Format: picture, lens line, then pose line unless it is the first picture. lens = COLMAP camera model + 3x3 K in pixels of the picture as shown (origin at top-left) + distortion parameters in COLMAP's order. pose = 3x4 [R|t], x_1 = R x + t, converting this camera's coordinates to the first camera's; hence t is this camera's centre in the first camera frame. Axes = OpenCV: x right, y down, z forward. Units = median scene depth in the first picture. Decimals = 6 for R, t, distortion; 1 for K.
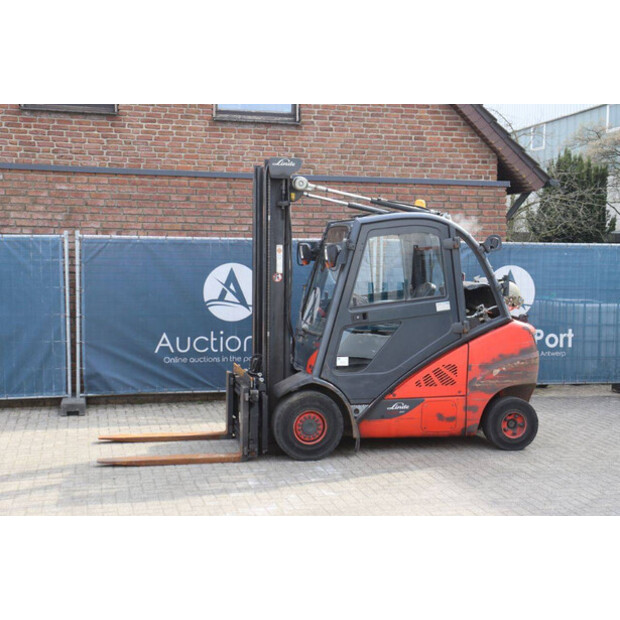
lens RADIAL K [[849.0, 0, 310.7], [0, 849.0, 310.9], [0, 0, 1]] dist [0.075425, 0.000000]
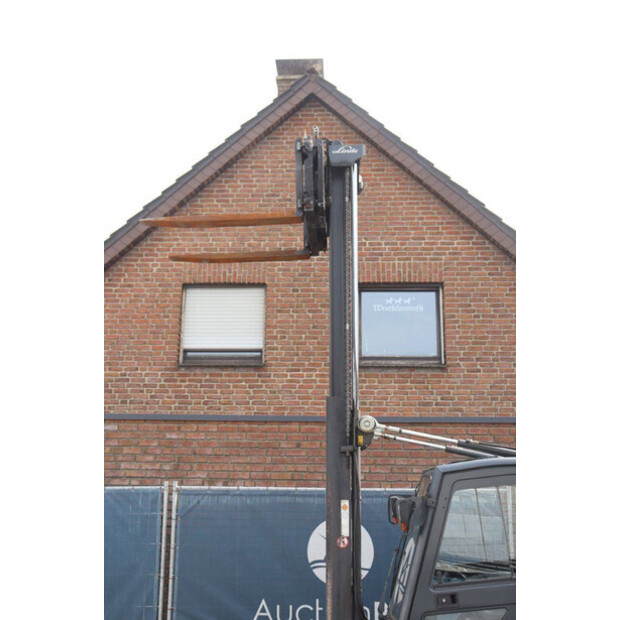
lens RADIAL K [[764.5, 0, 294.2], [0, 764.5, 313.1], [0, 0, 1]] dist [0.019321, 0.000000]
pose [[0.959544, -0.064576, -0.274053, 0.092954], [-0.020161, 0.955087, -0.295639, -0.022475], [0.280836, 0.289203, 0.915146, 0.192091]]
